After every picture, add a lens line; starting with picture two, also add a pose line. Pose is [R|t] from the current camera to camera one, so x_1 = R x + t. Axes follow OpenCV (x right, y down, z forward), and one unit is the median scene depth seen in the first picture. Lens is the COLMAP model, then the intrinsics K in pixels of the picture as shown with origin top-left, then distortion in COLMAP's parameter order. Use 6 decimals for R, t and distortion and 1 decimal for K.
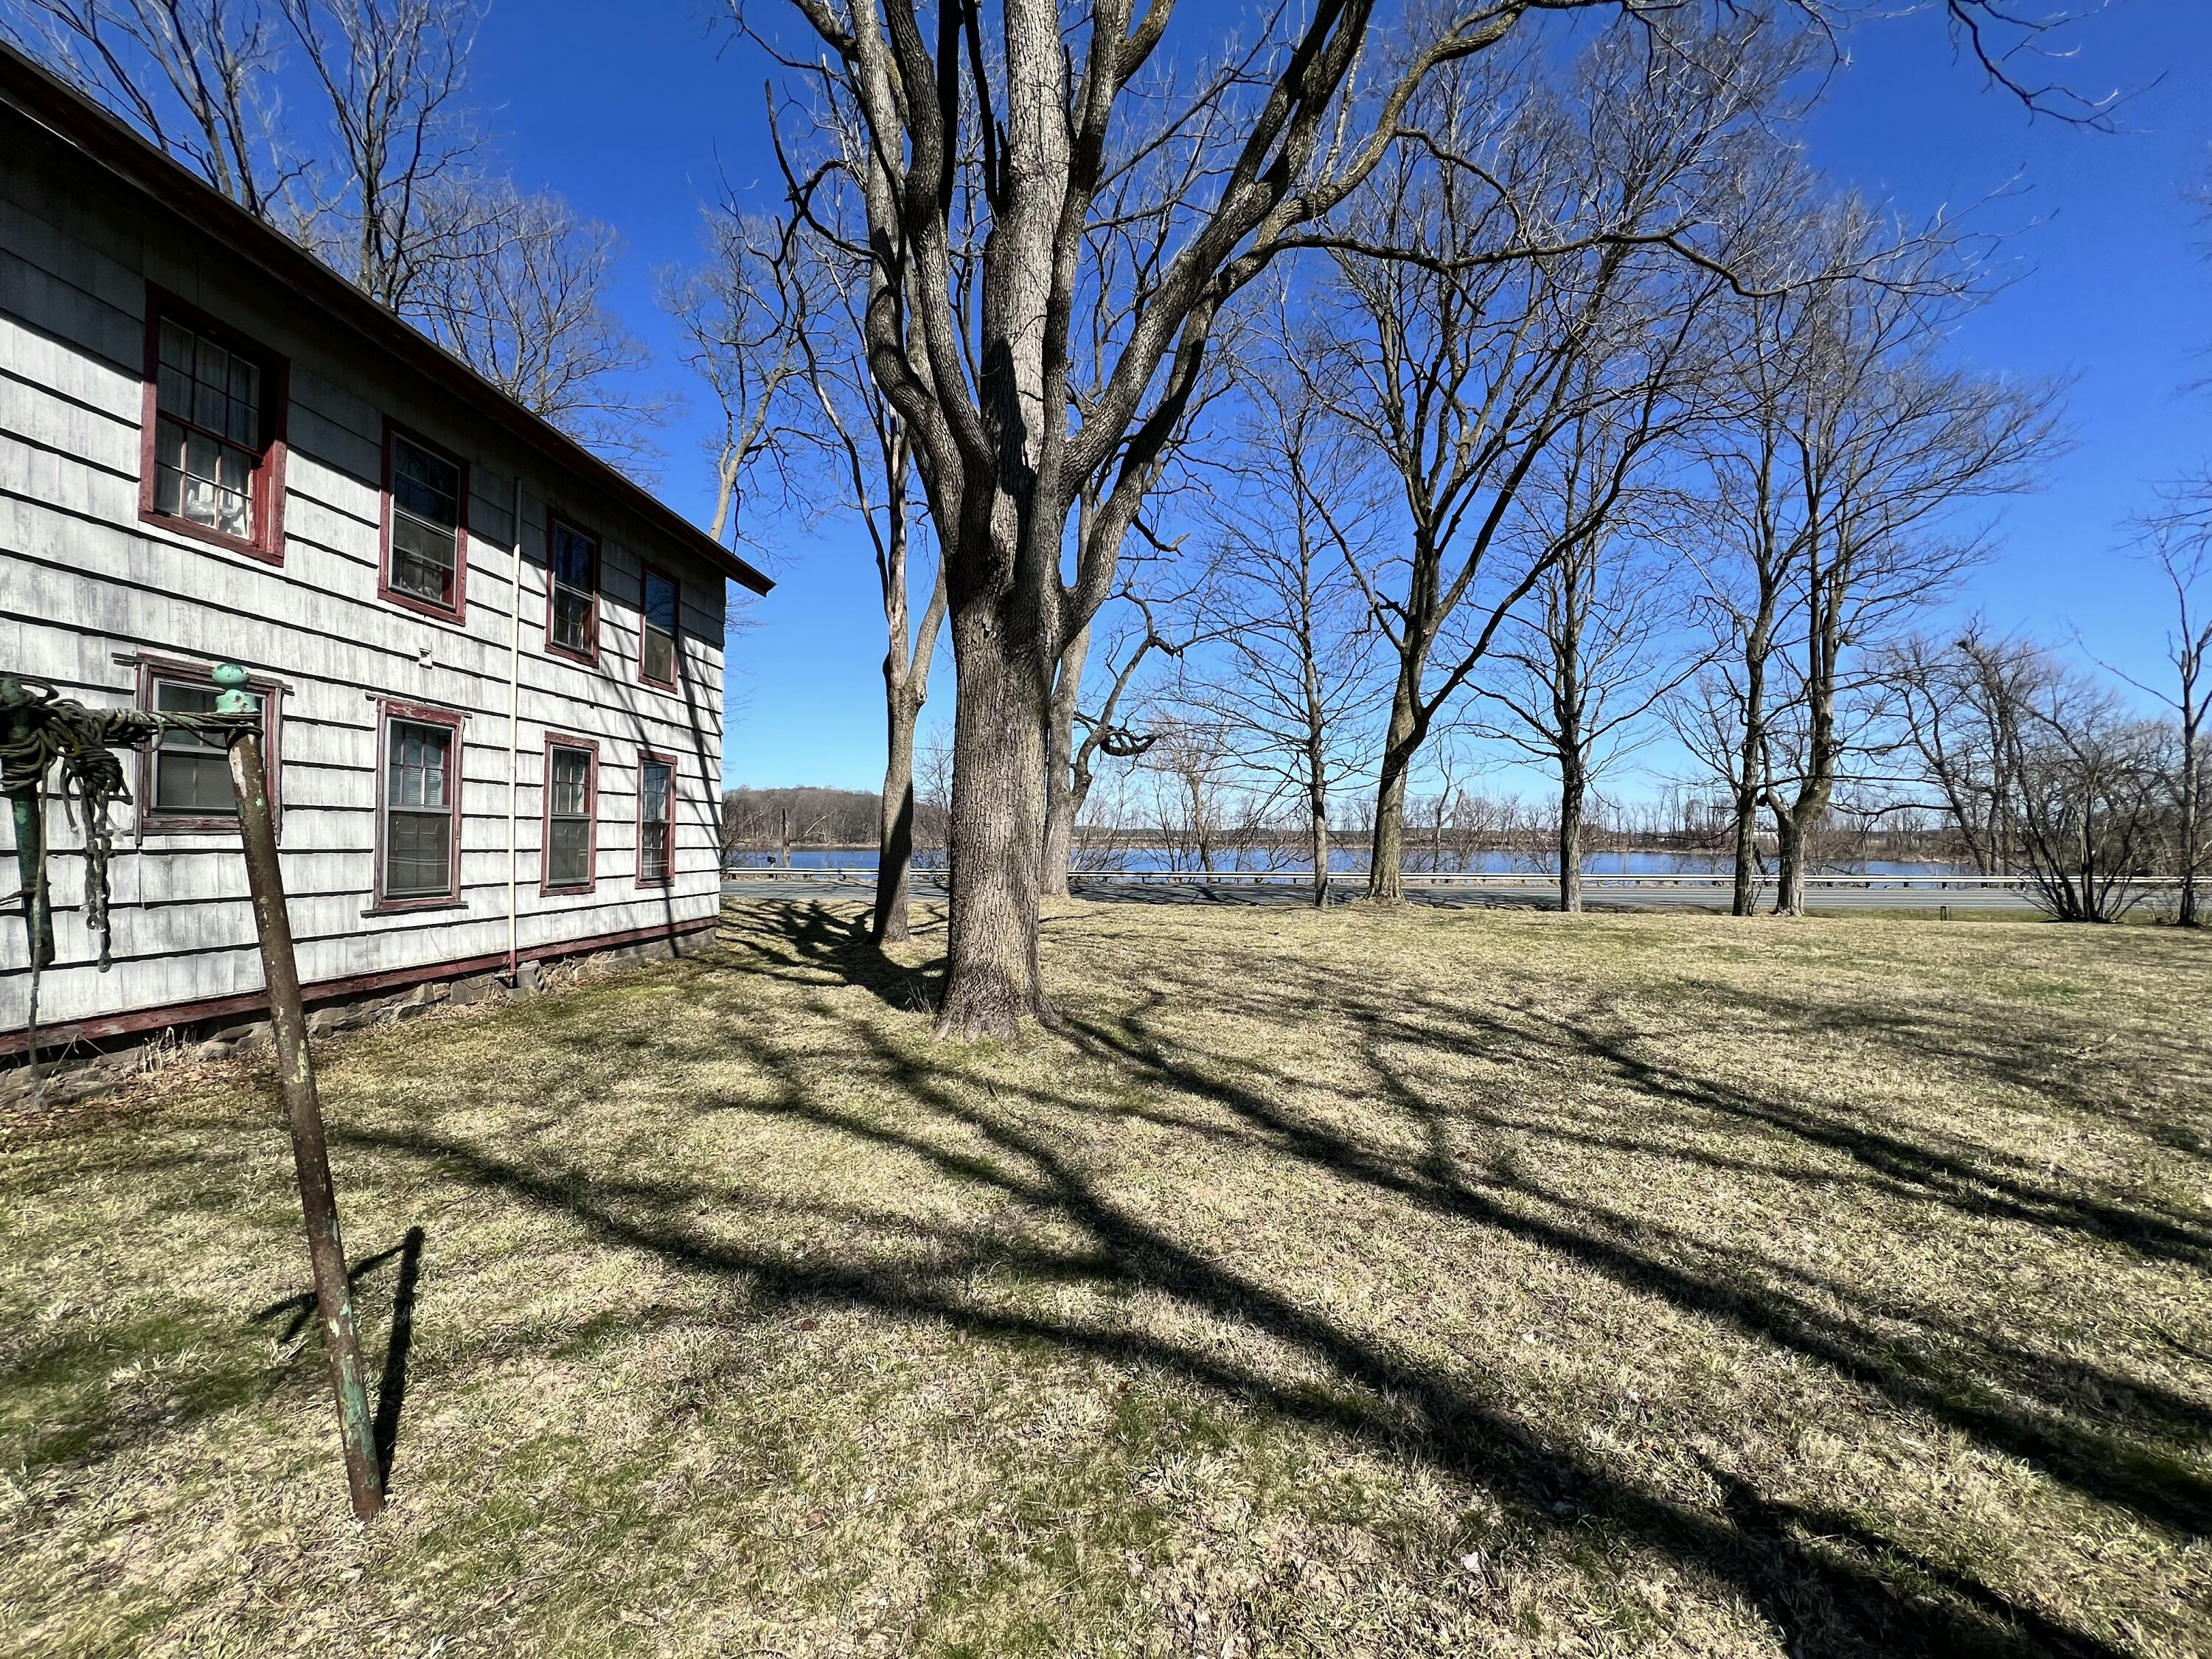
lens RADIAL K [[884.0, 0, 1099.1], [0, 884.0, 823.0], [0, 0, 1]] dist [-0.000761, -0.000603]
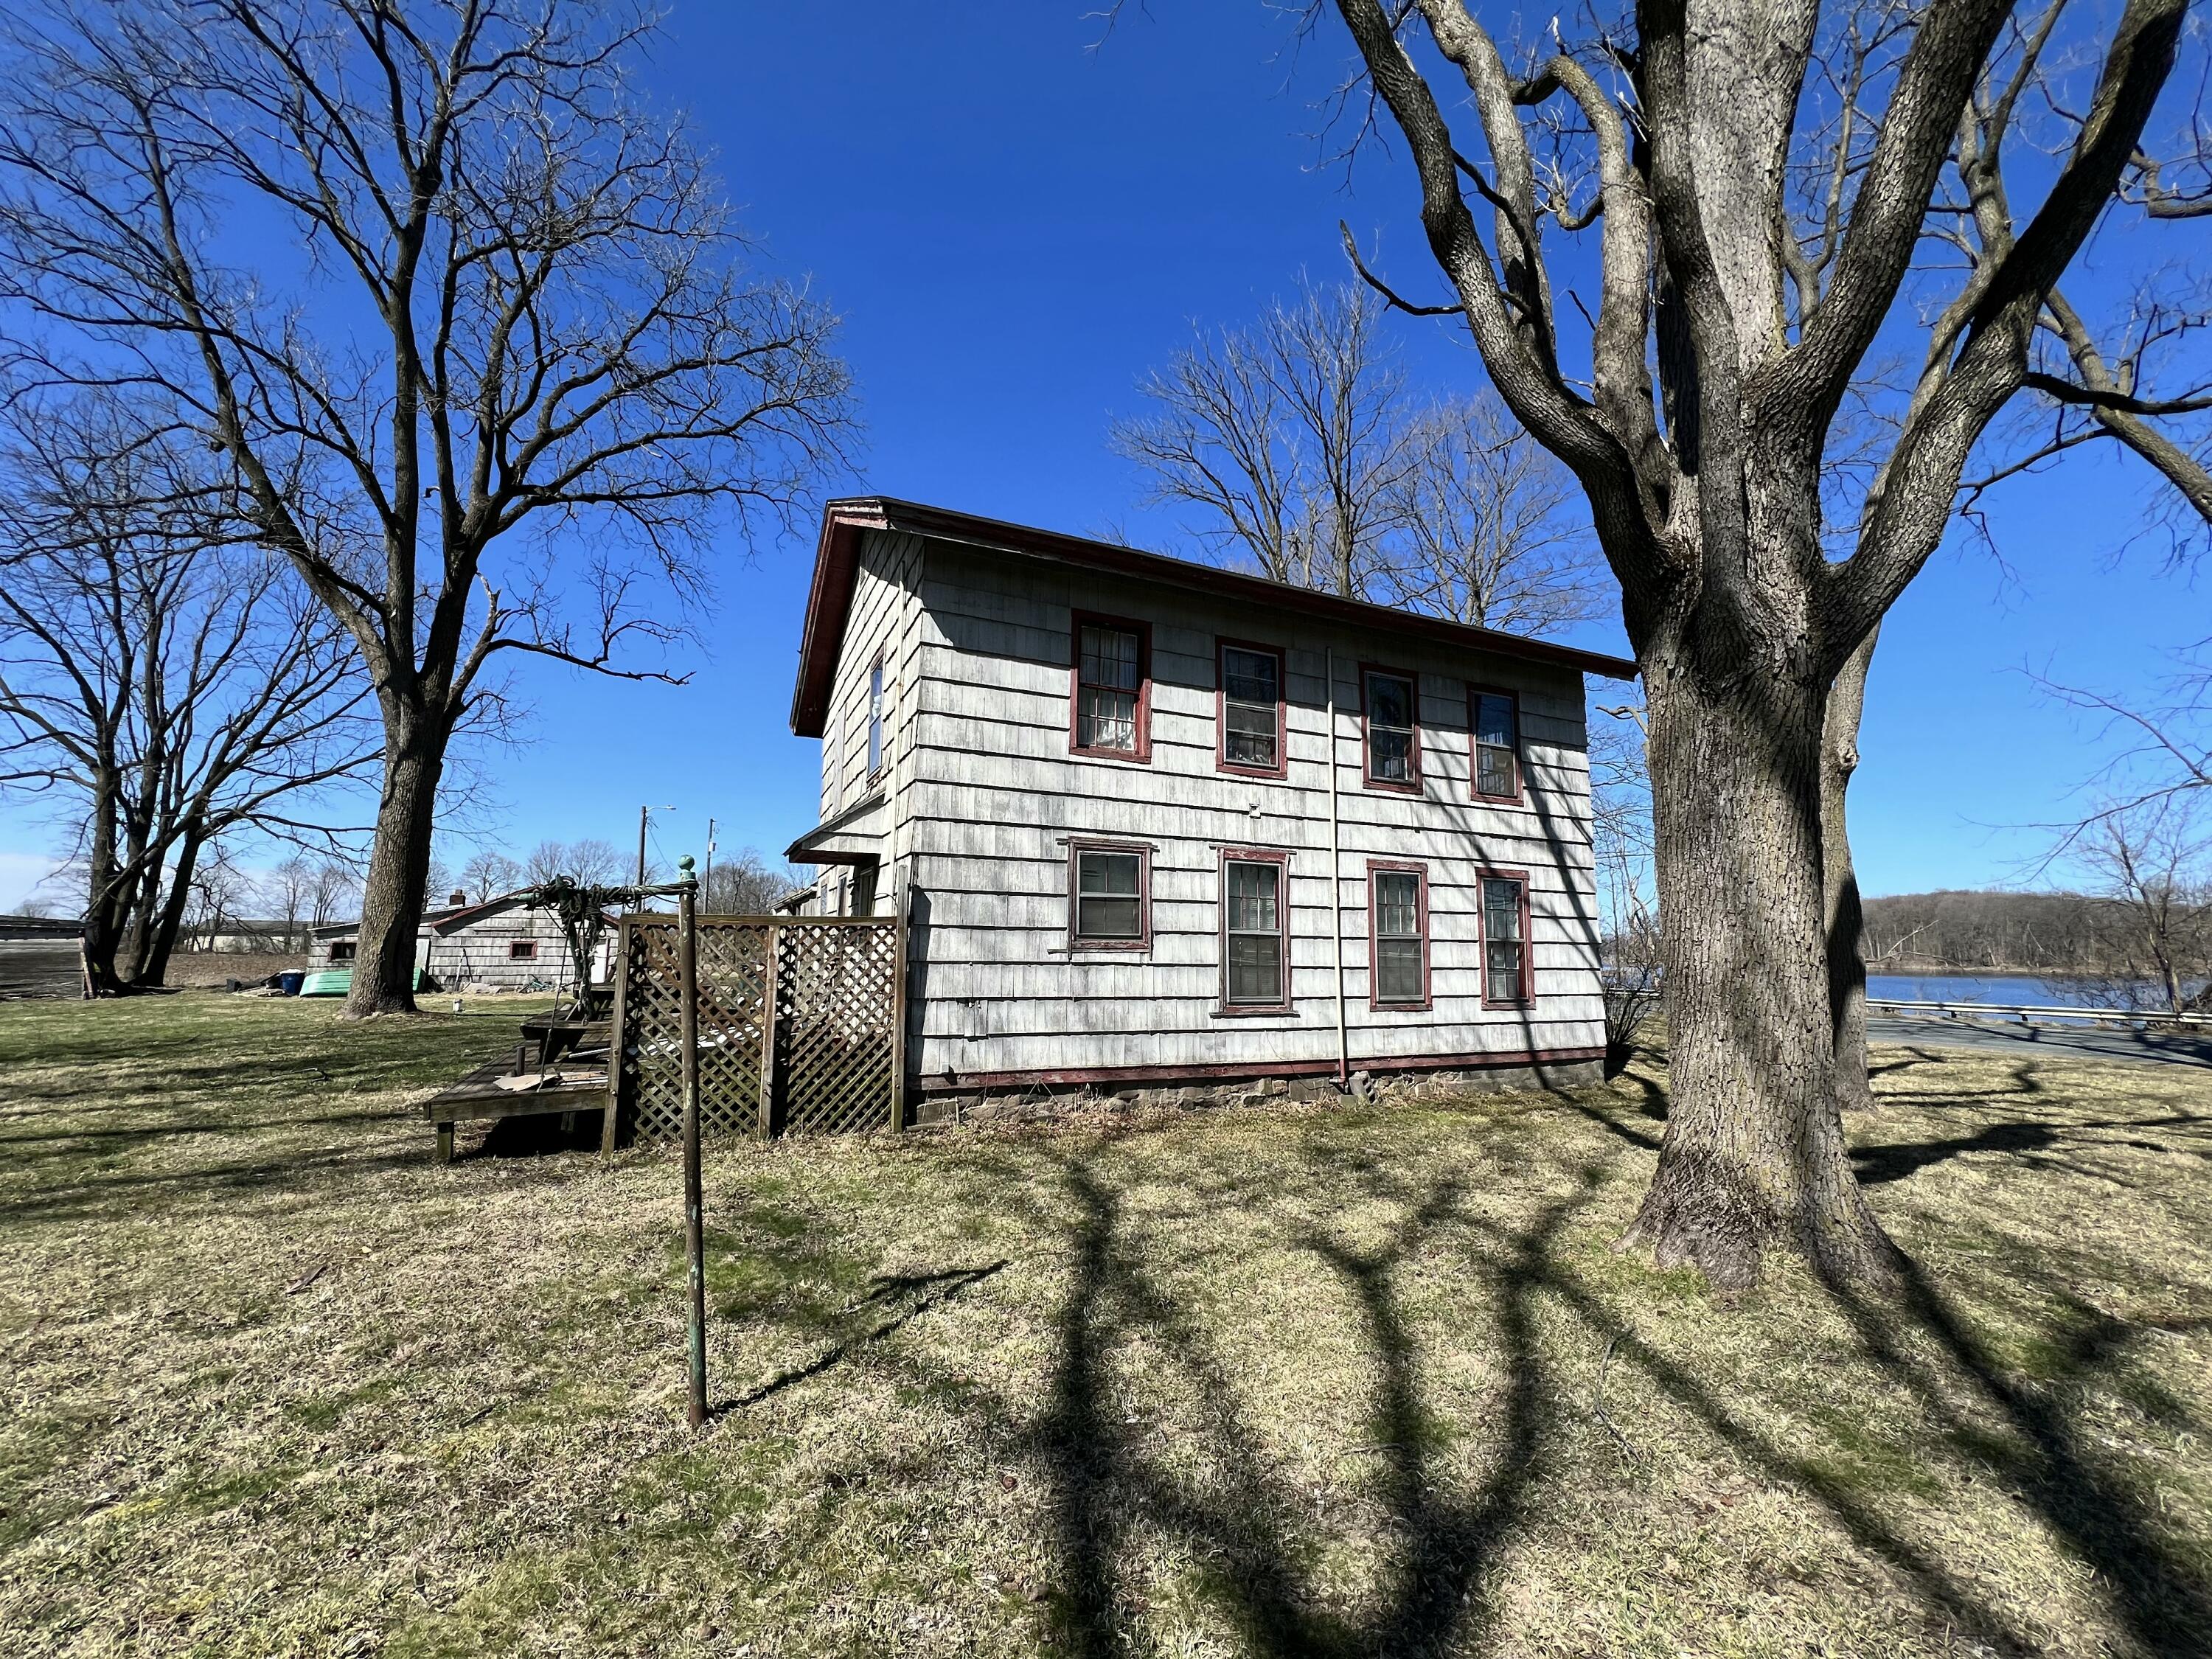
lens RADIAL K [[884.0, 0, 1094.7], [0, 884.0, 822.2], [0, 0, 1]] dist [-0.000761, -0.000603]
pose [[0.457515, -0.125871, -0.880248, 0.238281], [0.007079, 0.990415, -0.137945, 0.000901], [0.889174, 0.056880, 0.454021, 0.232451]]
